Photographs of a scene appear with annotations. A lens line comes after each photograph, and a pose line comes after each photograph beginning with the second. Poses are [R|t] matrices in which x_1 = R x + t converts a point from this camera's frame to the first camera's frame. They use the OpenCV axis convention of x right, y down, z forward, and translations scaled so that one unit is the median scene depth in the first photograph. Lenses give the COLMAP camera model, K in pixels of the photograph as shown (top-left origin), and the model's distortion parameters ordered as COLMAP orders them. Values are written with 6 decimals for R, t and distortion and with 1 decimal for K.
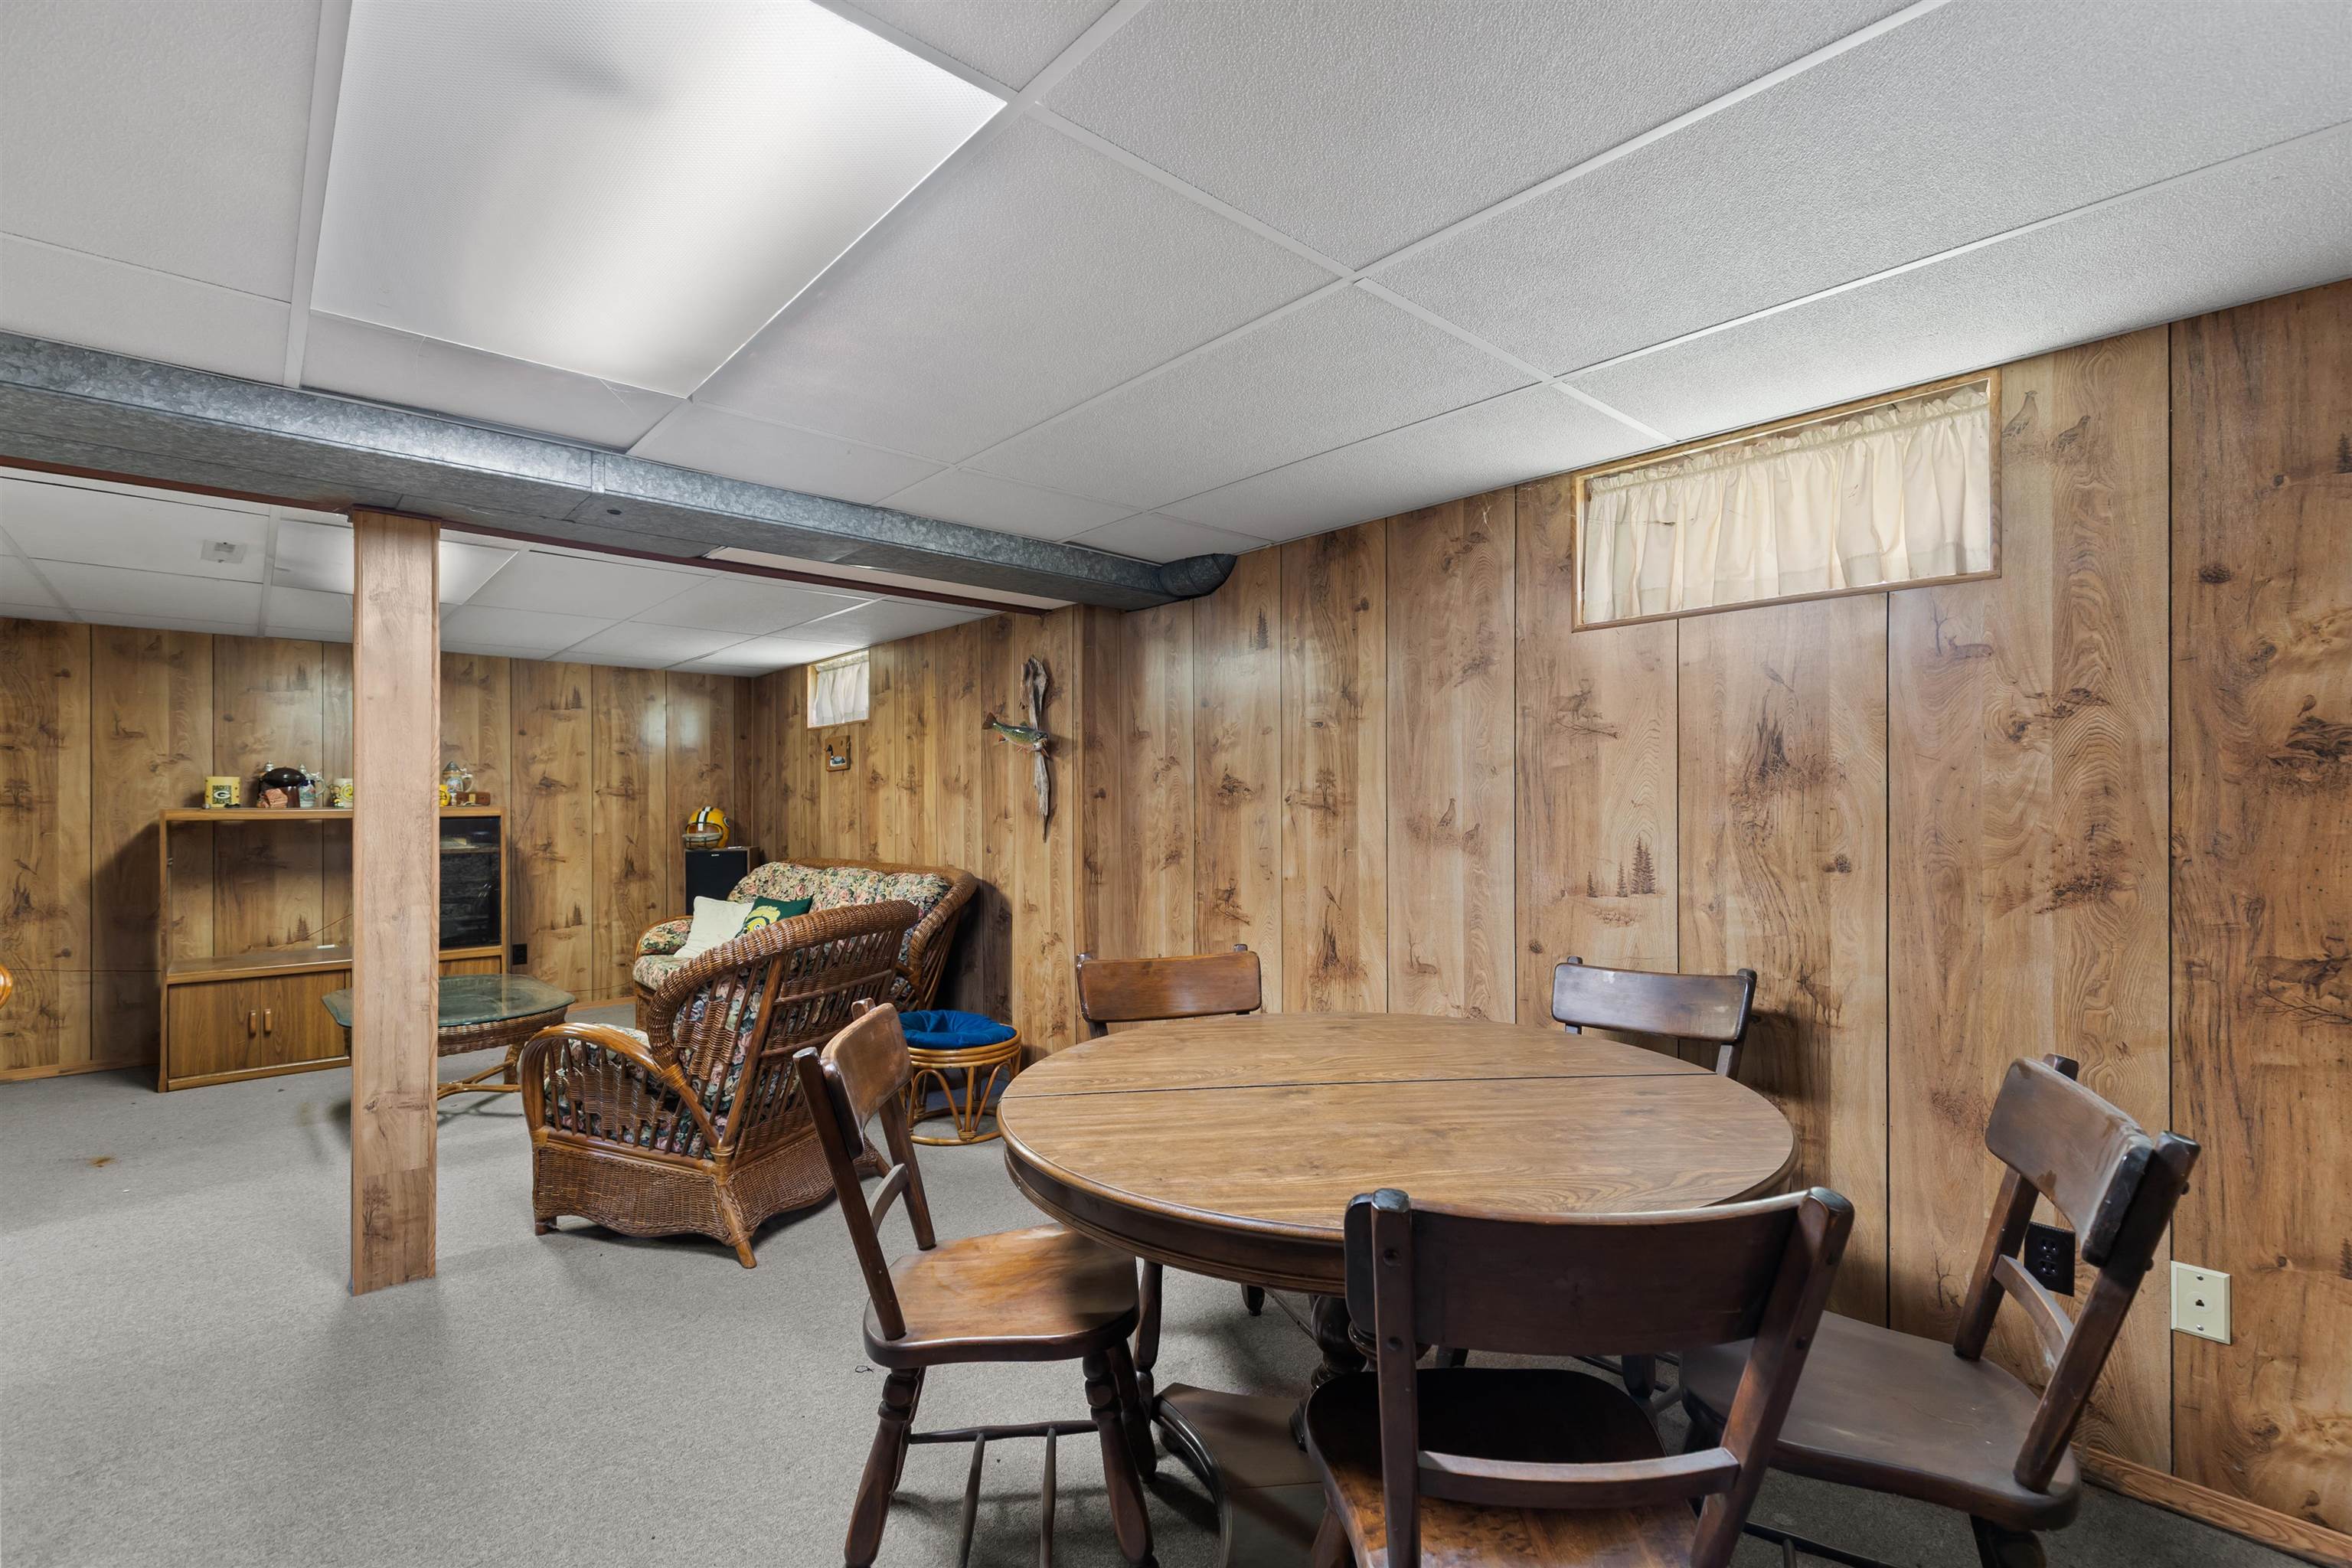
lens RADIAL K [[1057.8, 0, 1172.7], [0, 1057.8, 794.0], [0, 0, 1]] dist [0.009843, -0.001229]
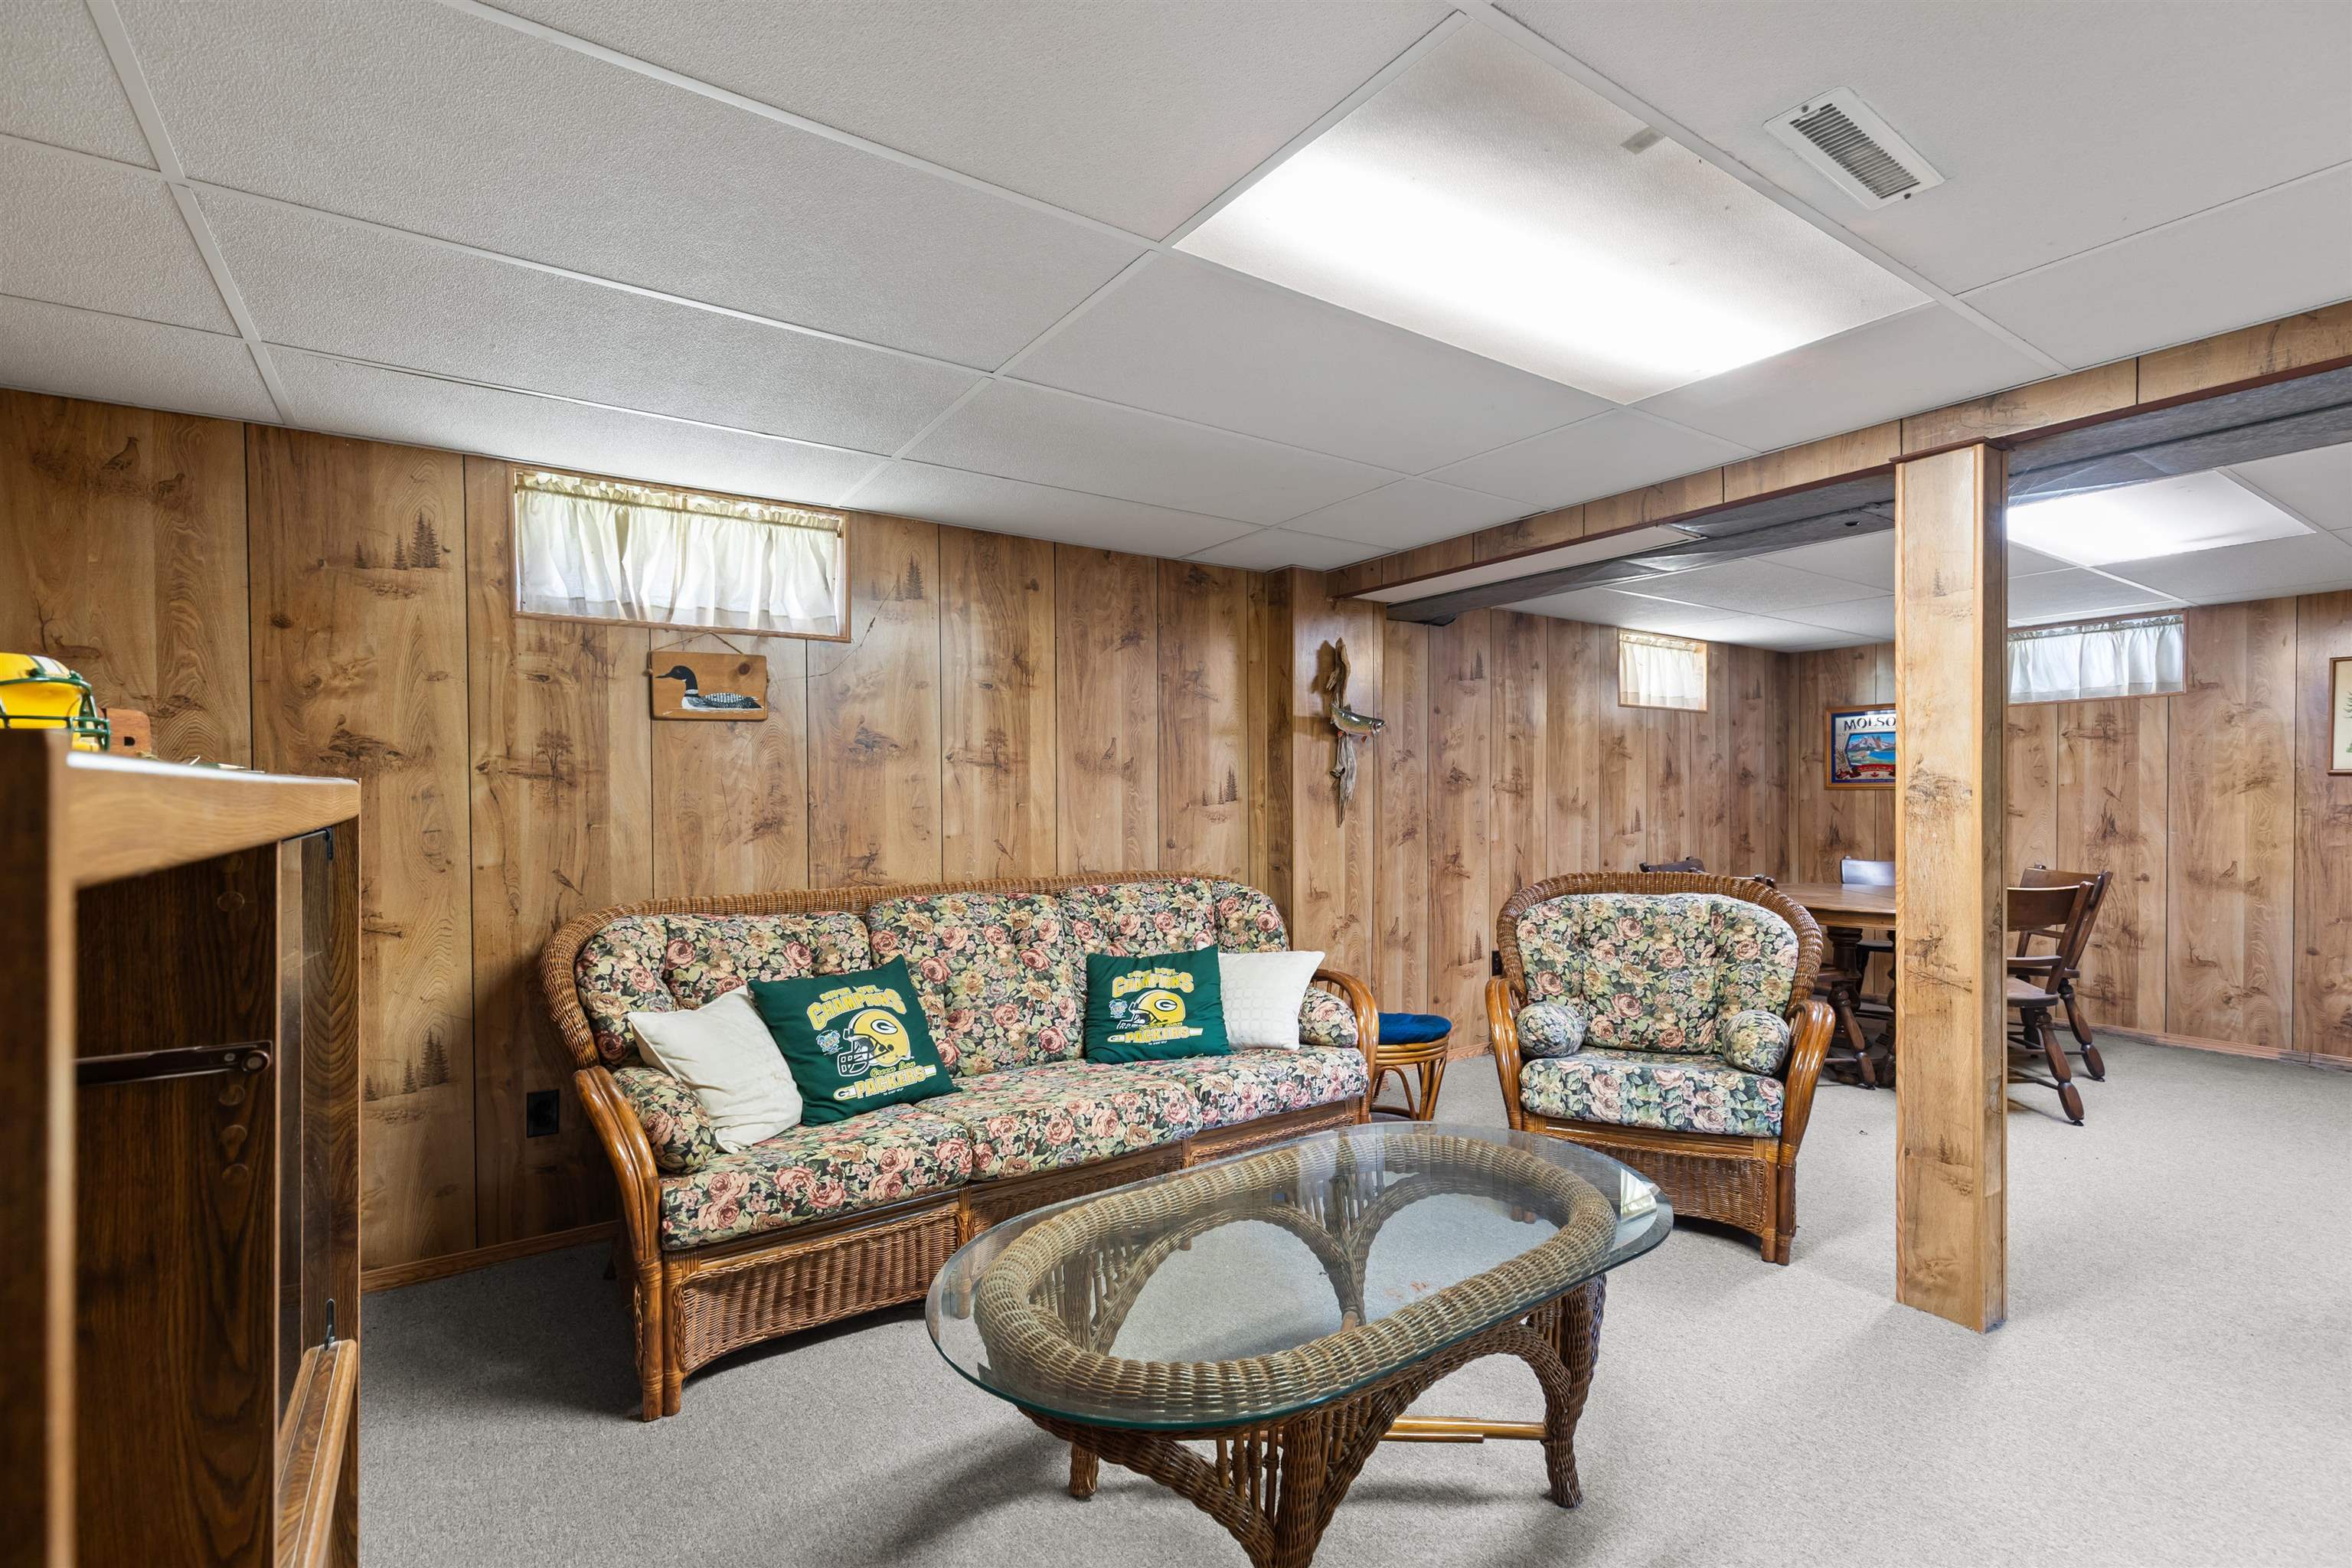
lens RADIAL K [[1057.8, 0, 1172.7], [0, 1057.8, 794.0], [0, 0, 1]] dist [0.009843, -0.001229]
pose [[0.124147, 0.001239, 0.992263, -1.576669], [-0.009054, 0.999959, -0.000116, 0.021881], [-0.992223, -0.008969, 0.124153, 1.436445]]
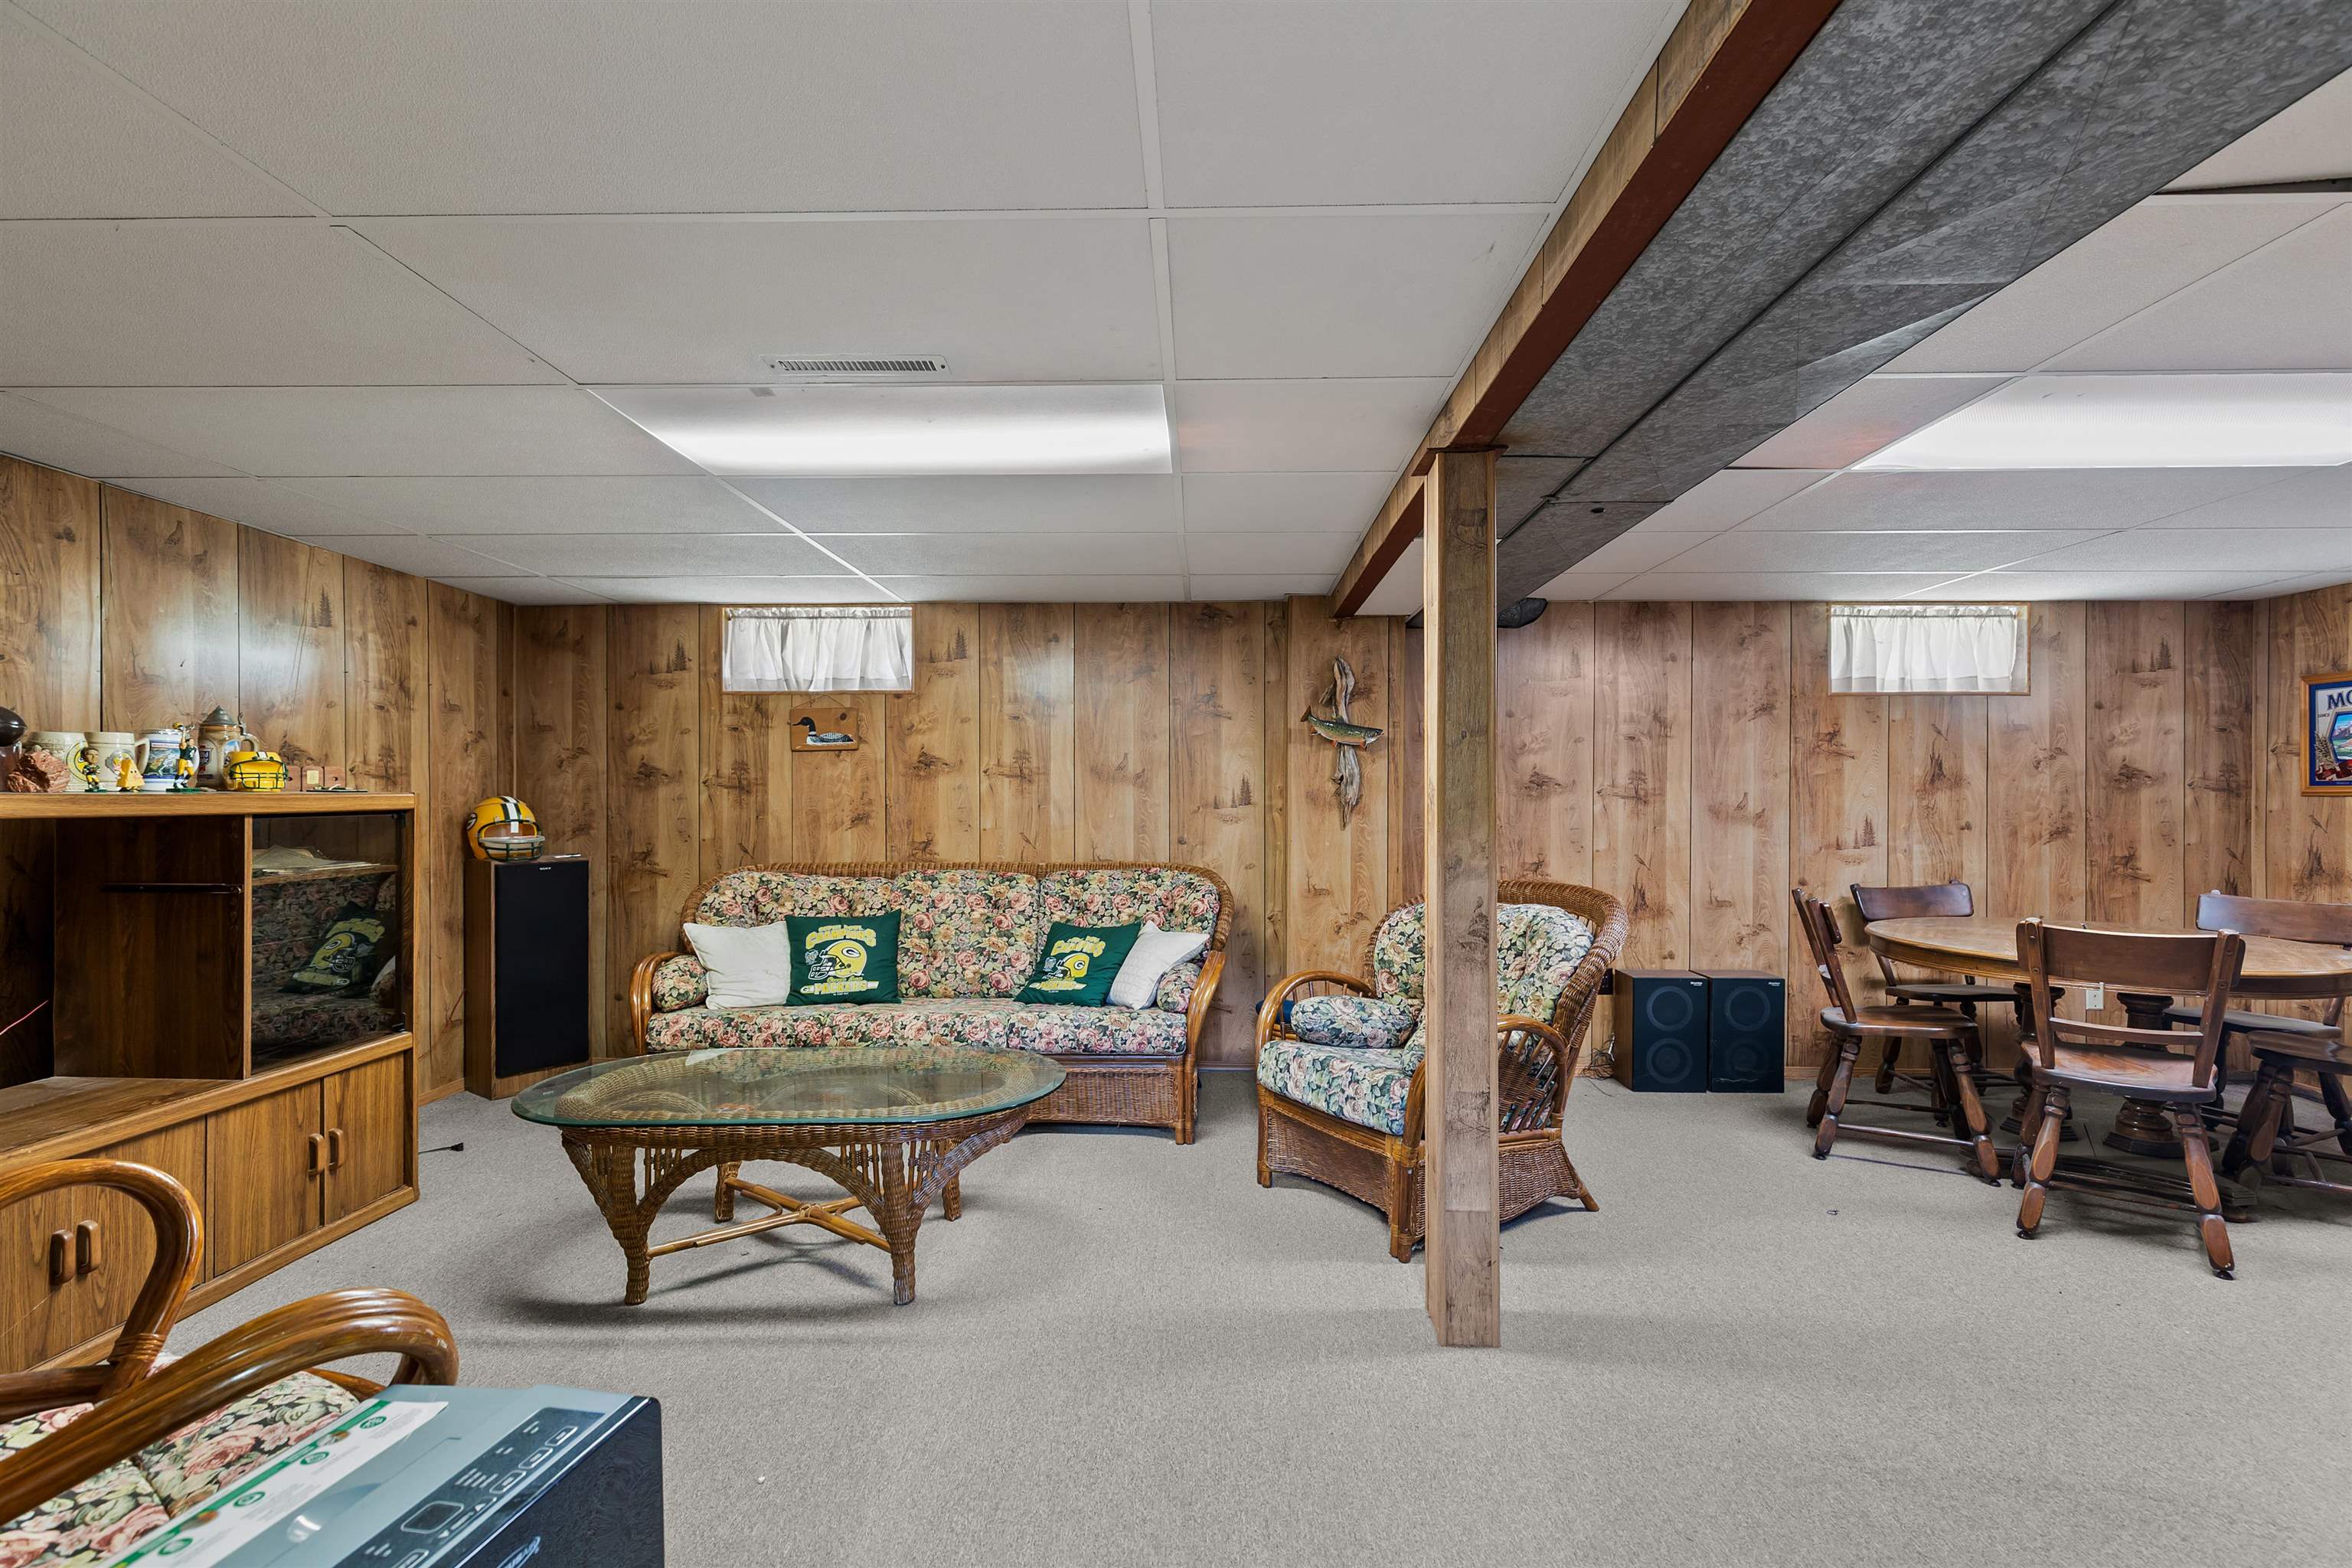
lens RADIAL K [[1053.5, 0, 1175.1], [0, 1053.5, 791.3], [0, 0, 1]] dist [0.009763, -0.004281]
pose [[0.678057, 0.005481, 0.734989, -1.427644], [-0.009714, 0.999952, 0.001505, 0.008418], [-0.734945, -0.008160, 0.678077, 0.555193]]
